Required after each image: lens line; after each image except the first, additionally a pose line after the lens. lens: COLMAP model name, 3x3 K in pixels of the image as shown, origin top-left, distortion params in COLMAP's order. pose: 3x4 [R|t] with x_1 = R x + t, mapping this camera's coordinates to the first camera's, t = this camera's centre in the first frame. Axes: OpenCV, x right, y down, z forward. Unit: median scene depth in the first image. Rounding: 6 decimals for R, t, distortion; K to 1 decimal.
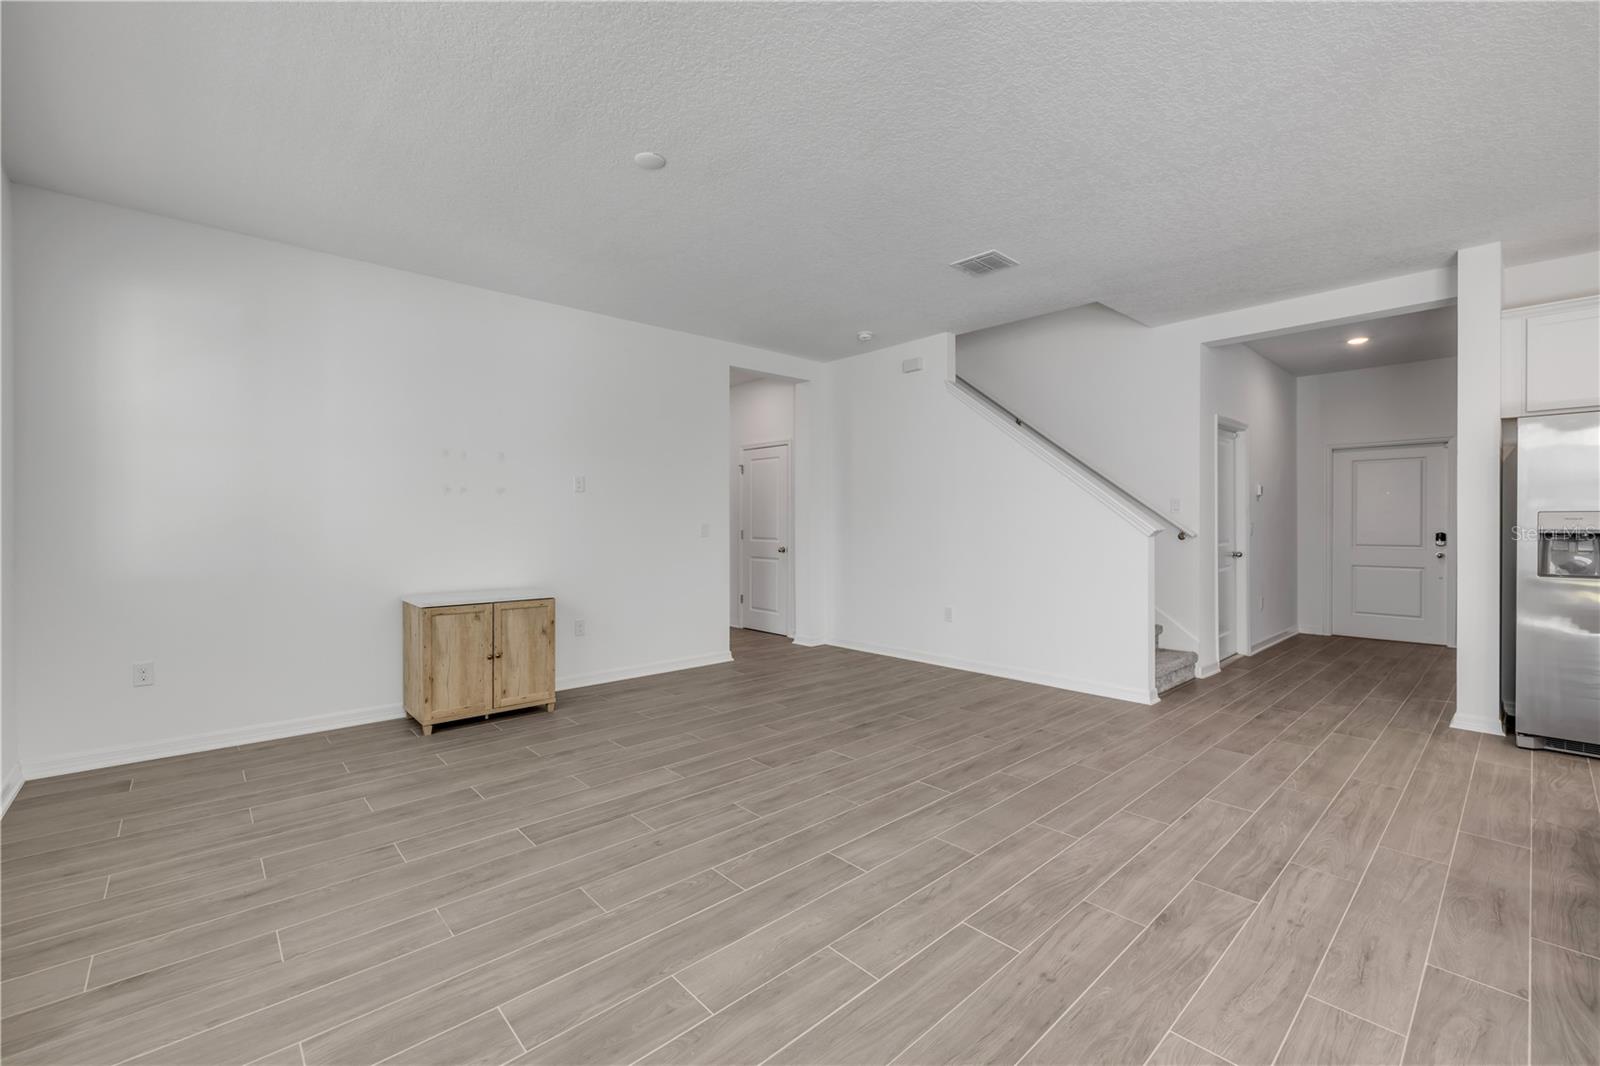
lens RADIAL K [[671.8, 0, 790.1], [0, 671.8, 527.4], [0, 0, 1]] dist [0.000531, -0.000497]
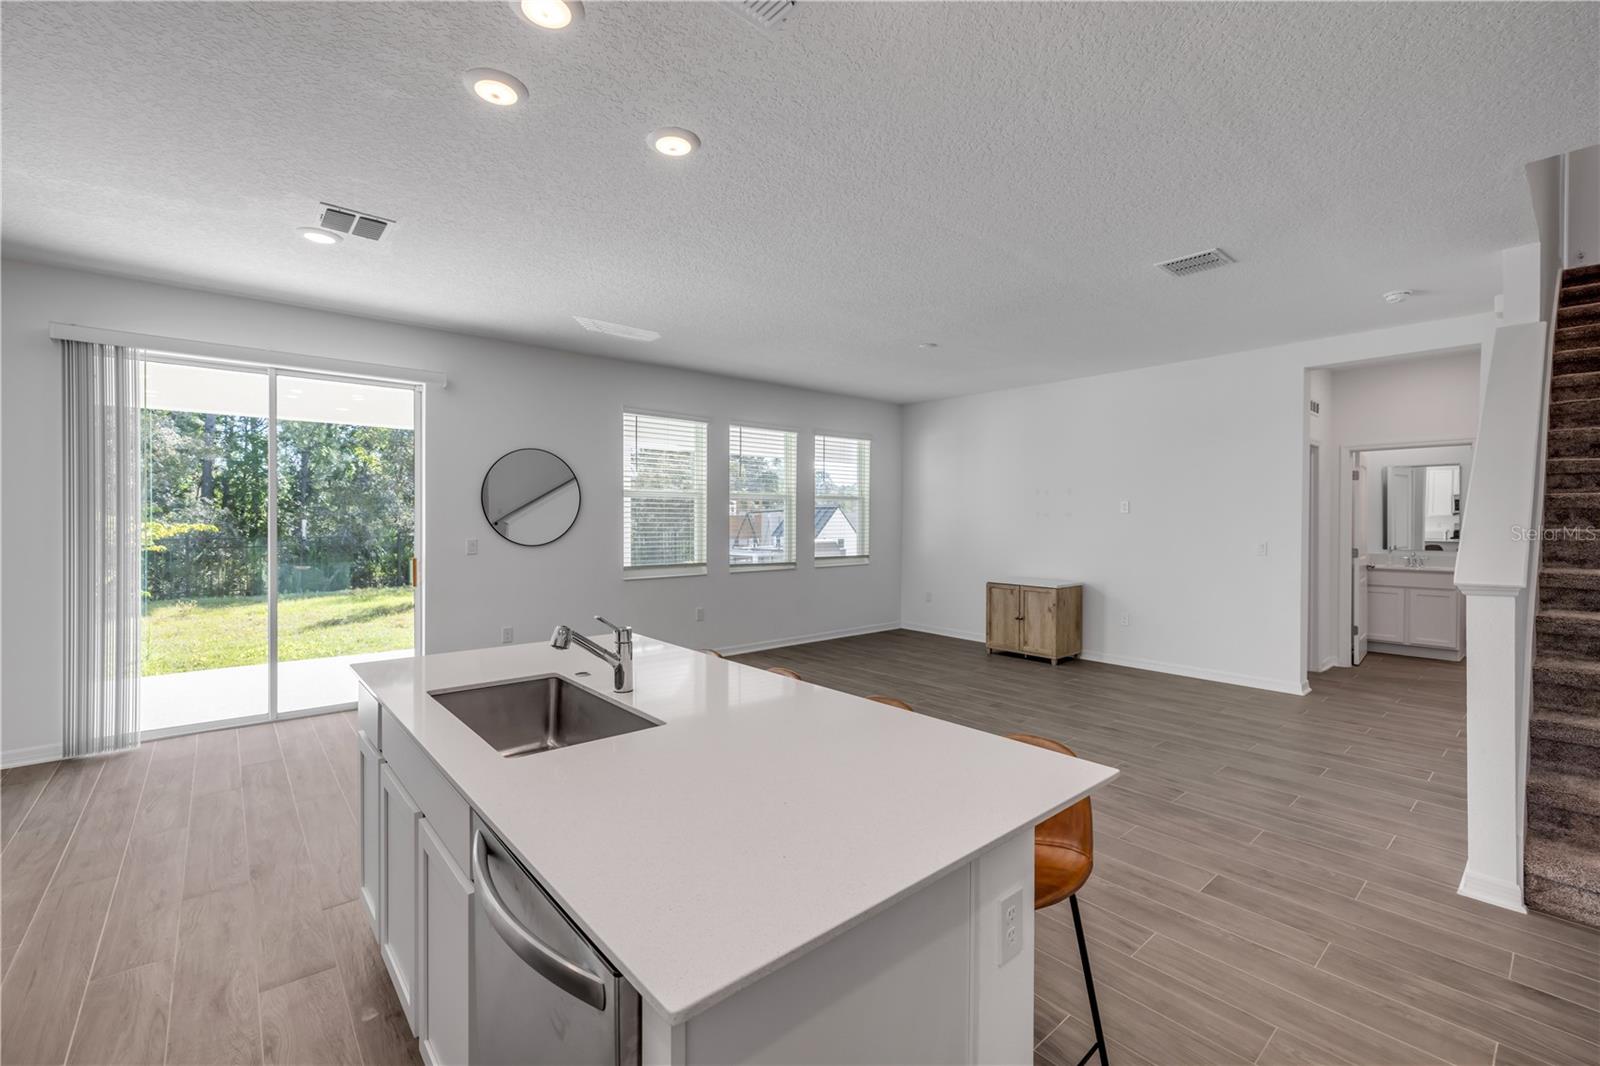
lens RADIAL K [[671.8, 0, 790.1], [0, 671.8, 527.4], [0, 0, 1]] dist [0.000531, -0.000497]
pose [[-0.033252, 0.015450, -0.999328, 1.581995], [-0.011262, 0.999811, 0.015832, -0.063629], [0.999384, 0.011781, -0.033071, 0.646786]]
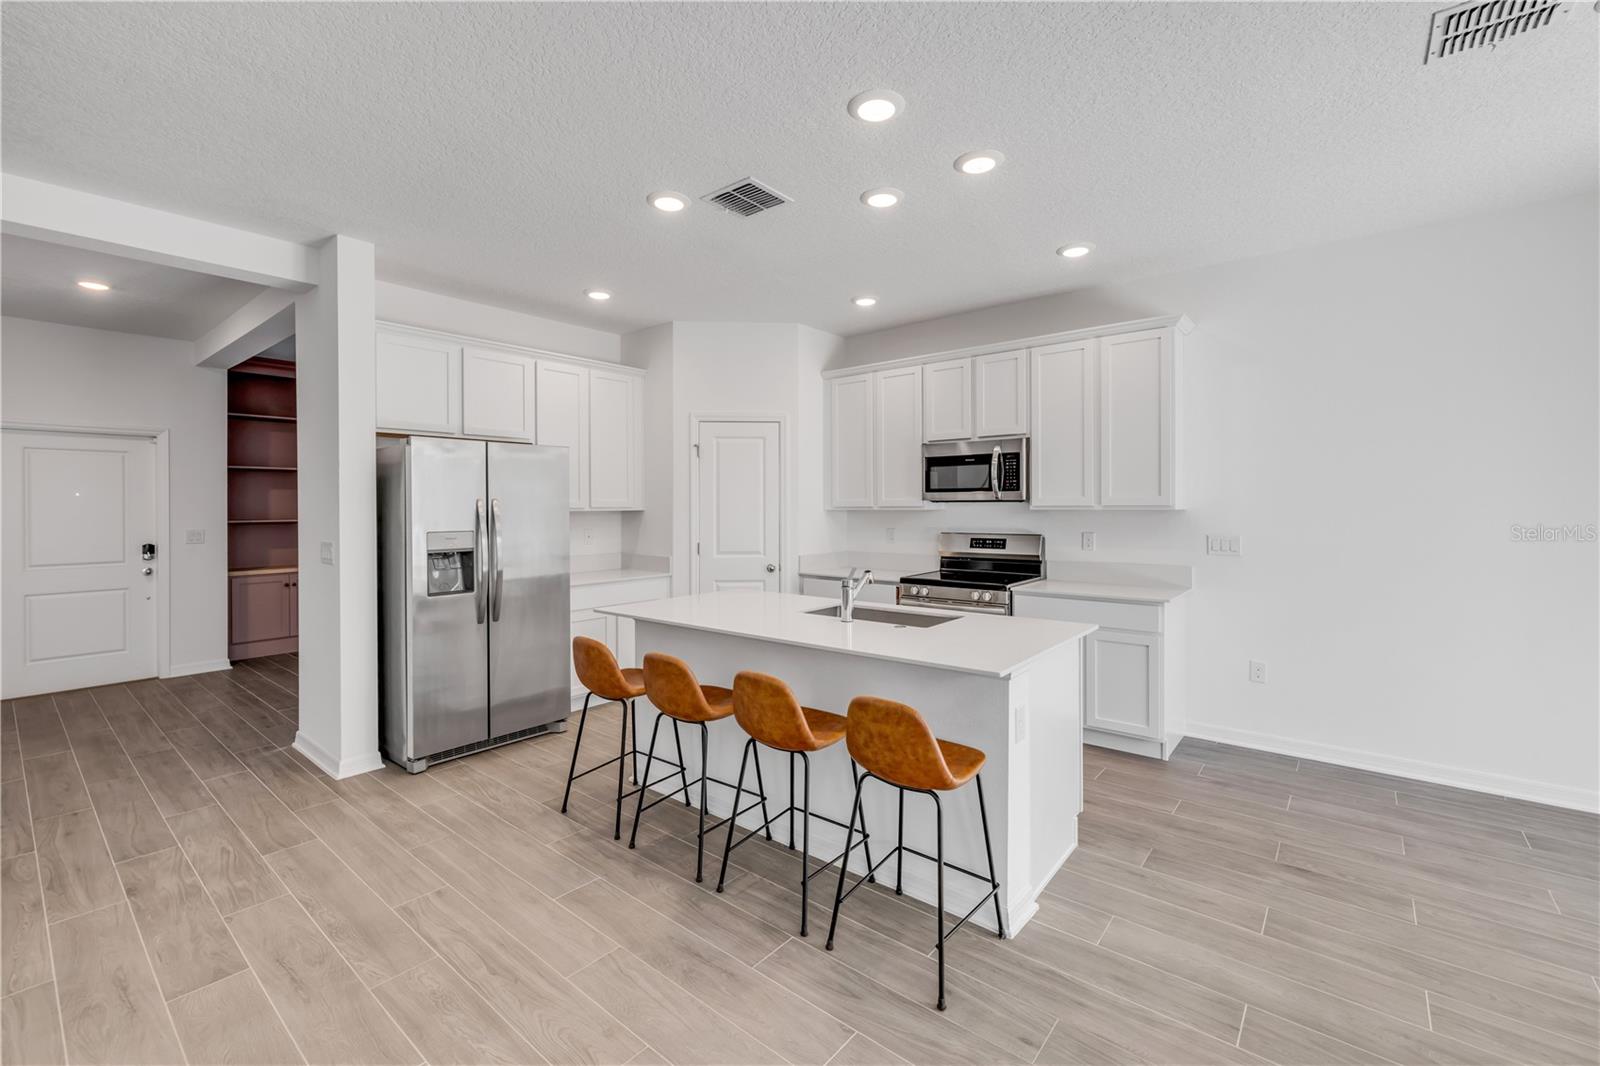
lens RADIAL K [[675.3, 0, 795.9], [0, 675.3, 509.8], [0, 0, 1]] dist [0.000698, -0.000209]
pose [[-0.145253, -0.004014, 0.989386, 0.042782], [0.011781, 0.999914, 0.005786, -0.063402], [-0.989324, 0.012497, -0.145193, 0.679859]]
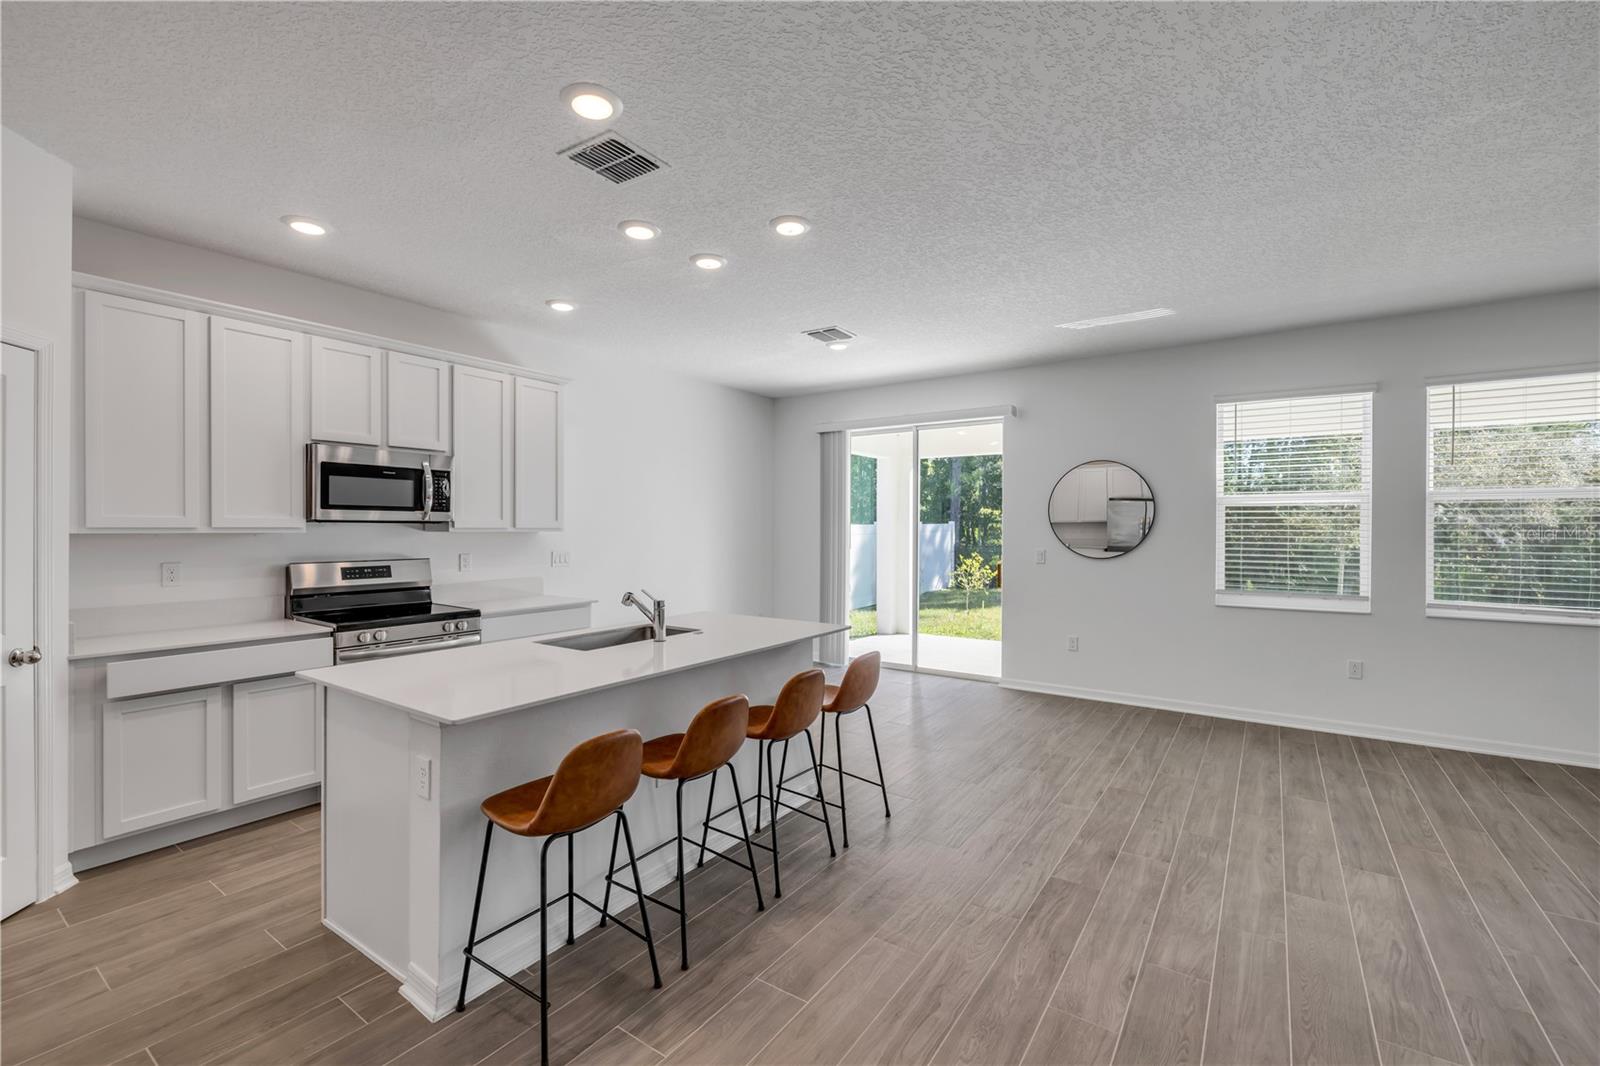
lens RADIAL K [[680.0, 0, 794.9], [0, 680.0, 531.8], [0, 0, 1]] dist [-0.000166, -0.000044]
pose [[-0.974640, -0.000484, -0.223778, 0.999091], [-0.003604, 0.999902, 0.013534, -0.070589], [0.223750, 0.013997, -0.974546, 1.464467]]
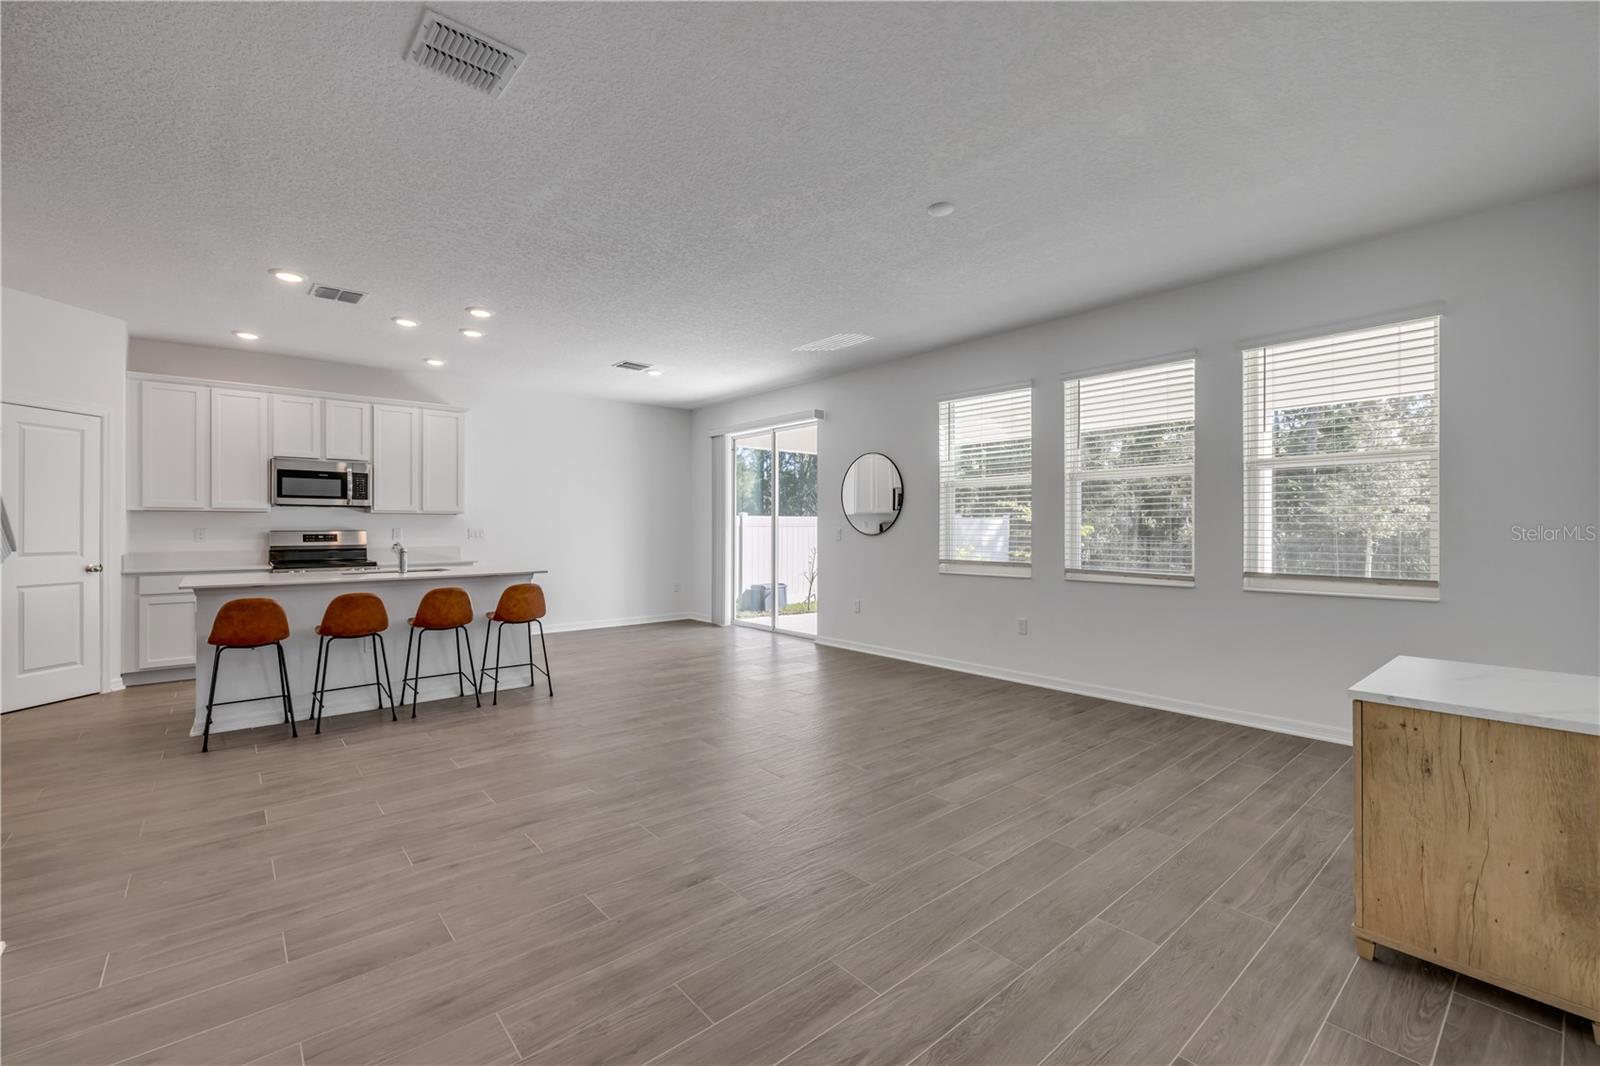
lens RADIAL K [[671.8, 0, 790.1], [0, 671.8, 527.4], [0, 0, 1]] dist [0.000531, -0.000497]
pose [[-0.999531, 0.000600, 0.030633, 0.011459], [0.000810, 0.999976, 0.006851, -0.017622], [-0.030628, 0.006873, -0.999507, 2.022215]]
